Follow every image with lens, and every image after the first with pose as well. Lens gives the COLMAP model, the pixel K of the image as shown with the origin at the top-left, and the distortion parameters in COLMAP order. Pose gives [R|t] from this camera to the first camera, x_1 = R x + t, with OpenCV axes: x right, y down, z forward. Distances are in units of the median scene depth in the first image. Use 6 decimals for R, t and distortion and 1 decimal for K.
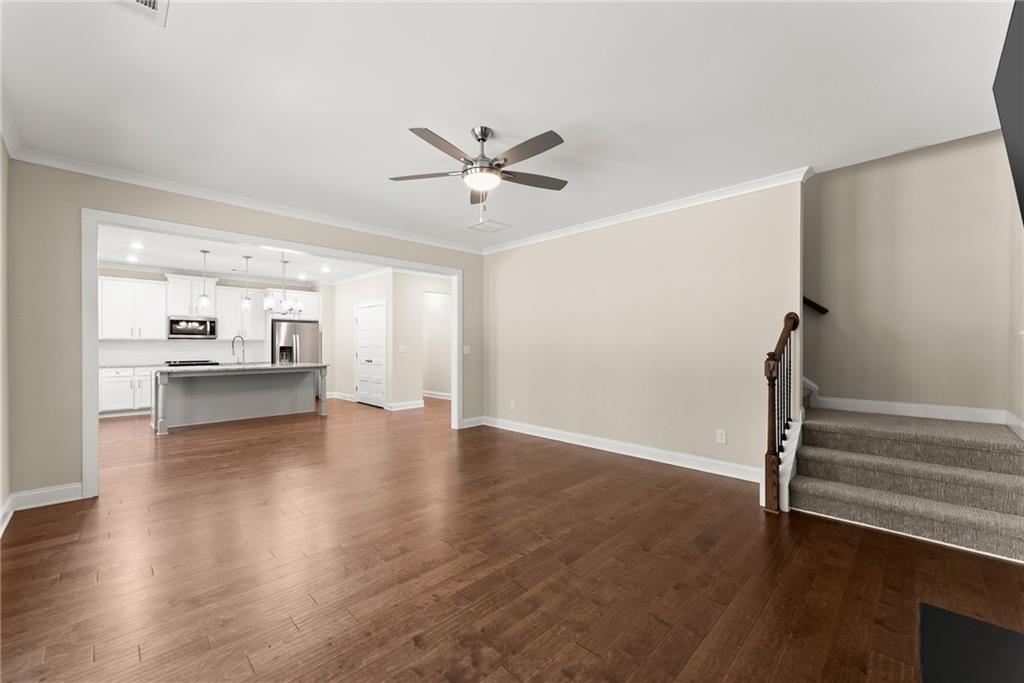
lens RADIAL K [[409.7, 0, 508.8], [0, 409.7, 342.5], [0, 0, 1]] dist [0.001739, 0.000503]
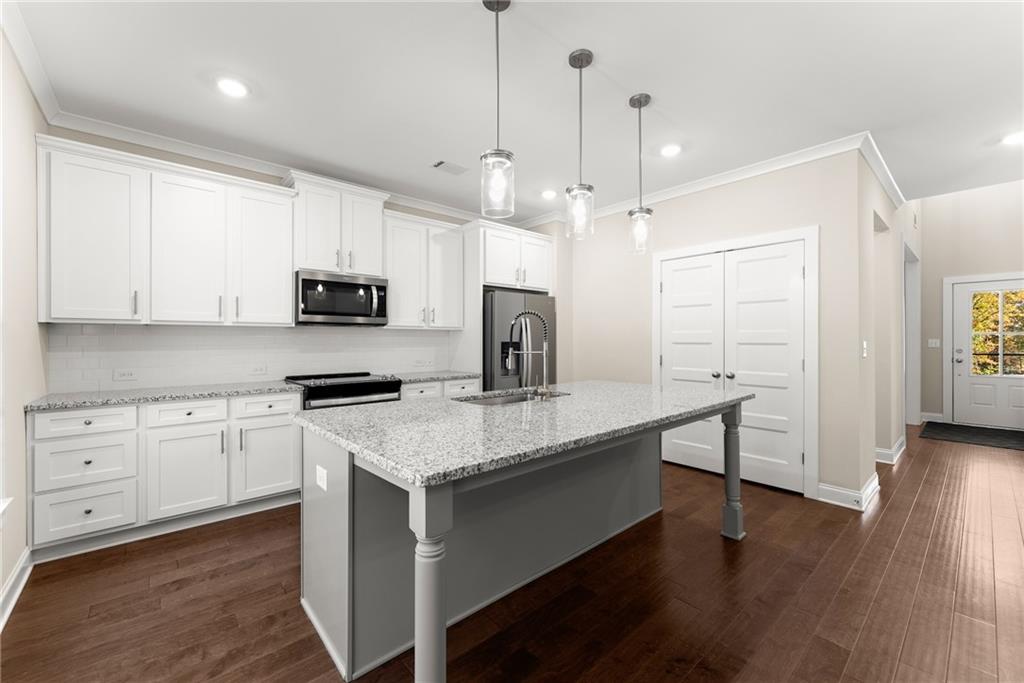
lens RADIAL K [[409.7, 0, 501.9], [0, 409.7, 338.5], [0, 0, 1]] dist [0.001739, 0.000503]
pose [[0.997954, -0.000017, -0.063931, -0.617090], [0.000010, 1.000000, -0.000106, 0.006135], [0.063931, 0.000105, 0.997954, 0.617459]]
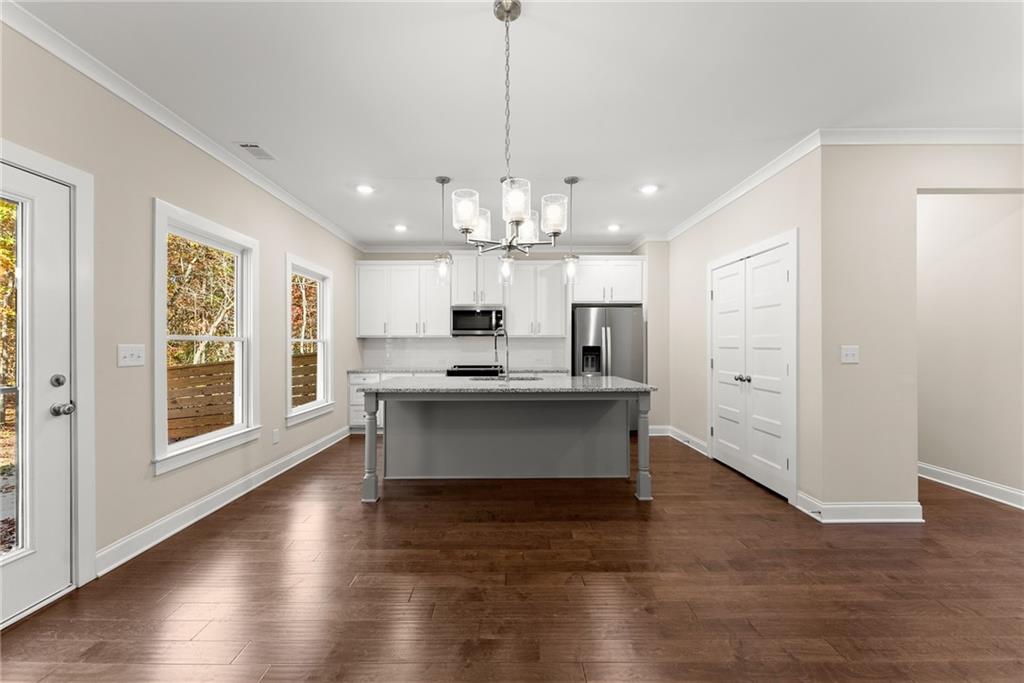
lens RADIAL K [[409.7, 0, 511.2], [0, 409.7, 346.0], [0, 0, 1]] dist [0.001739, 0.000503]
pose [[0.713827, 0.002505, -0.700317, -0.233655], [0.004791, 0.999953, 0.008460, 0.003839], [0.700305, -0.009394, 0.713782, 0.561099]]
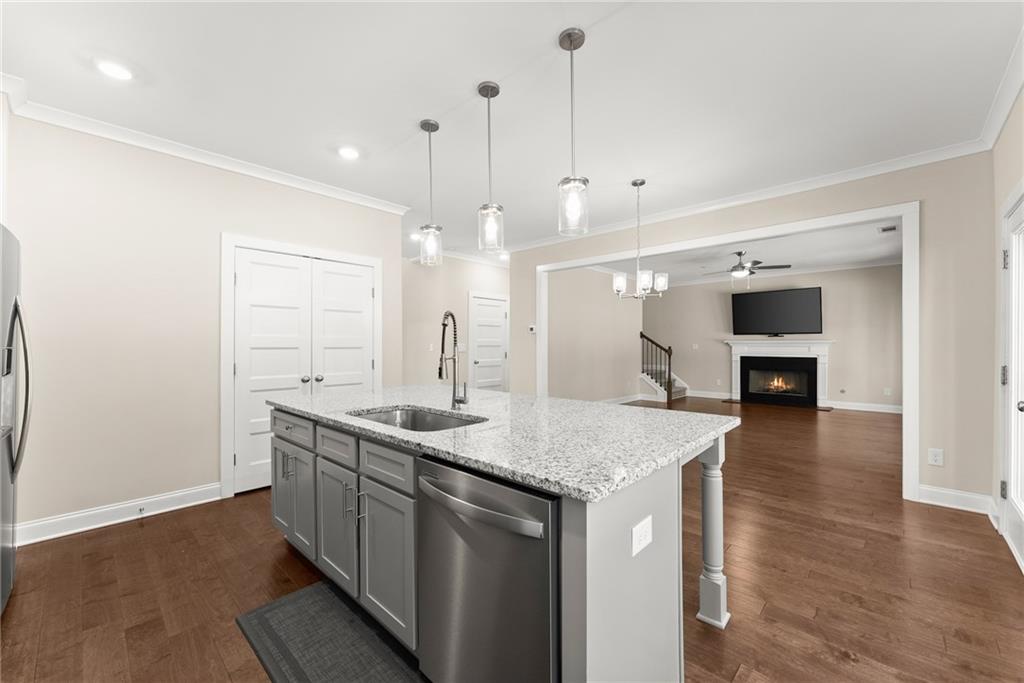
lens RADIAL K [[409.7, 0, 513.7], [0, 409.7, 343.5], [0, 0, 1]] dist [0.001739, 0.000503]
pose [[-0.030169, 0.000519, 0.999545, -0.866088], [-0.006933, 0.999976, -0.000729, 0.005445], [-0.999521, -0.006951, -0.030165, 0.867613]]
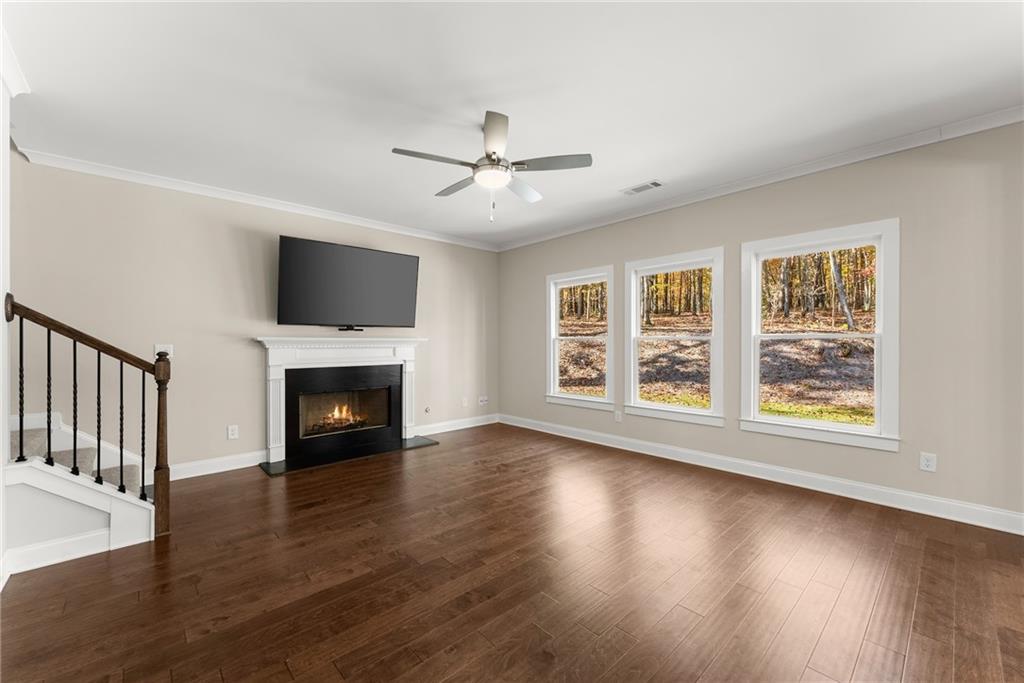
lens RADIAL K [[409.7, 0, 503.0], [0, 409.7, 343.7], [0, 0, 1]] dist [0.001739, 0.000503]
pose [[-0.998341, 0.001105, 0.057567, -0.053023], [0.000730, 0.999978, -0.006538, 0.005265], [-0.057573, -0.006485, -0.998320, 0.732862]]
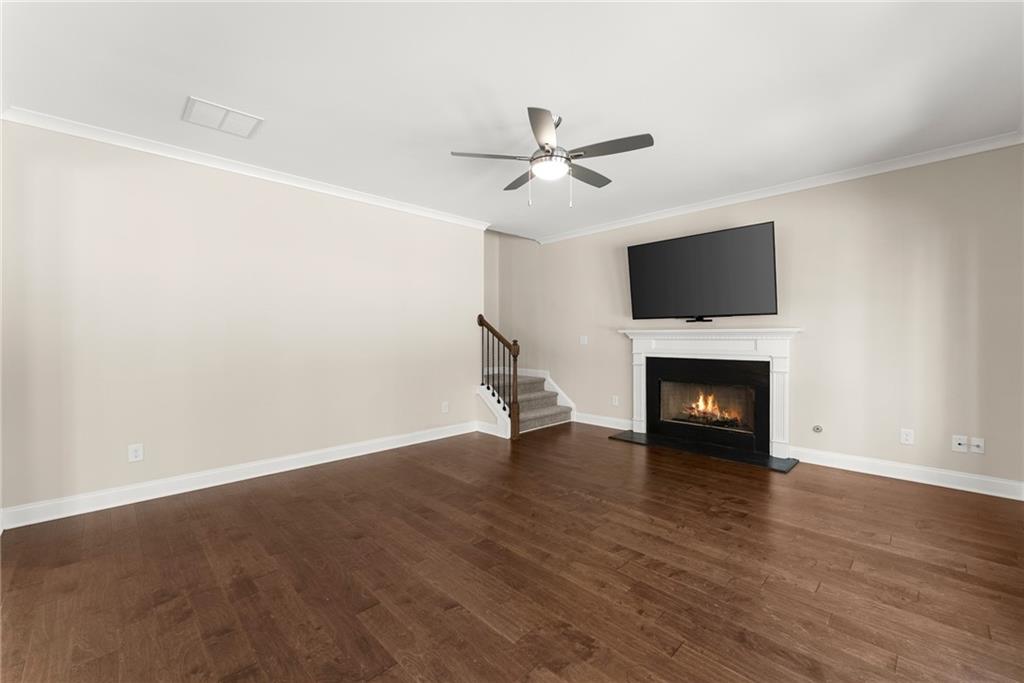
lens RADIAL K [[409.7, 0, 516.5], [0, 409.7, 340.2], [0, 0, 1]] dist [0.001739, 0.000503]
pose [[0.008480, -0.012199, 0.999890, -0.387500], [-0.002410, 0.999922, 0.012220, 0.001507], [-0.999961, -0.002513, 0.008450, 0.392881]]
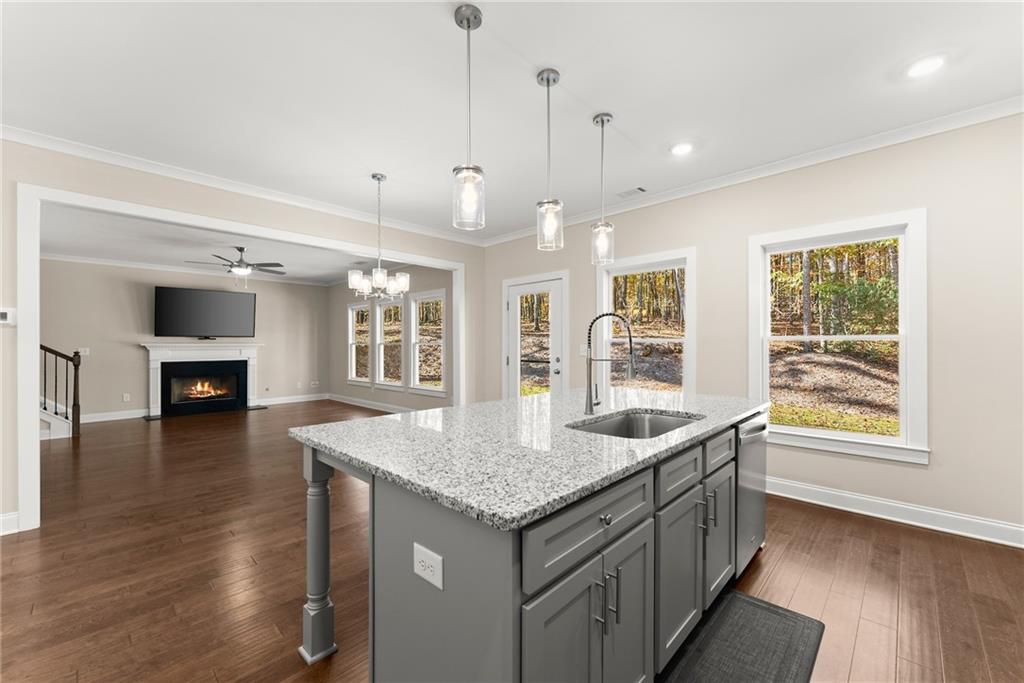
lens RADIAL K [[409.7, 0, 507.0], [0, 409.7, 344.7], [0, 0, 1]] dist [0.001739, 0.000503]
pose [[-0.999887, 0.003259, -0.014672, -0.523666], [0.003408, 0.999943, -0.010144, 0.007558], [0.014638, -0.010192, -0.999841, 1.167832]]
